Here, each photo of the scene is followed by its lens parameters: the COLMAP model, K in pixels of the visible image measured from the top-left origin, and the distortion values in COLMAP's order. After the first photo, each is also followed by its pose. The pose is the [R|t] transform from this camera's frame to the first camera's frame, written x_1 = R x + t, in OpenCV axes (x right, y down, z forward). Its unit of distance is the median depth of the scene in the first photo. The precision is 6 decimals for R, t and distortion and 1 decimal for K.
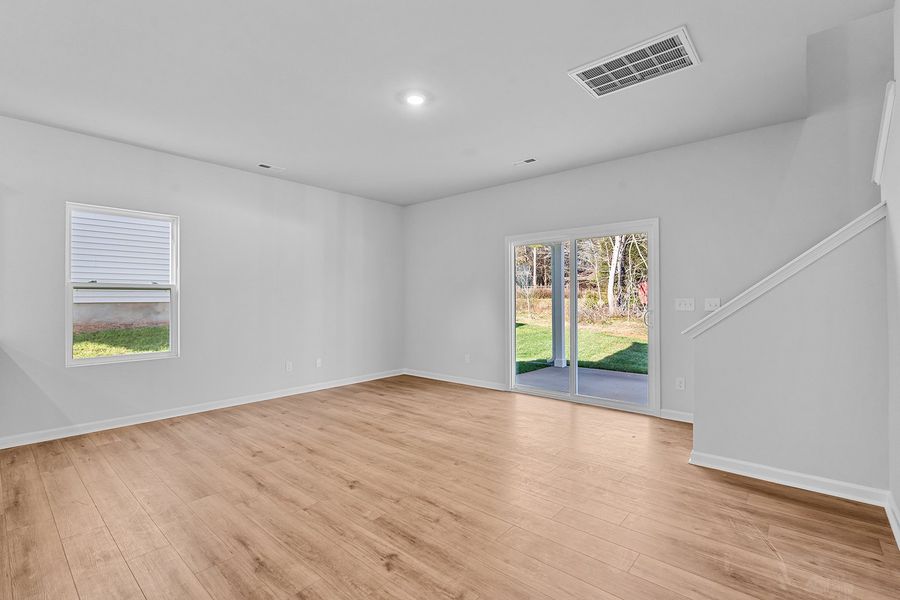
lens RADIAL K [[404.4, 0, 459.5], [0, 404.4, 304.0], [0, 0, 1]] dist [-0.003368, -0.000290]
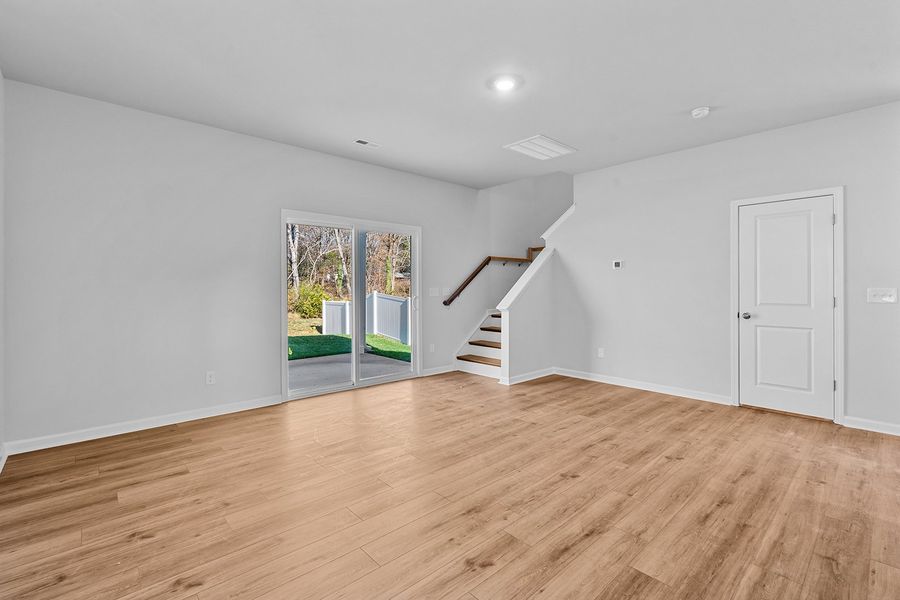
lens RADIAL K [[404.4, 0, 452.3], [0, 404.4, 294.2], [0, 0, 1]] dist [-0.003368, -0.000290]
pose [[0.125124, -0.008434, 0.992105, -1.258263], [0.012909, 0.999893, 0.006872, 0.003057], [-0.992057, 0.011948, 0.125219, 1.159074]]
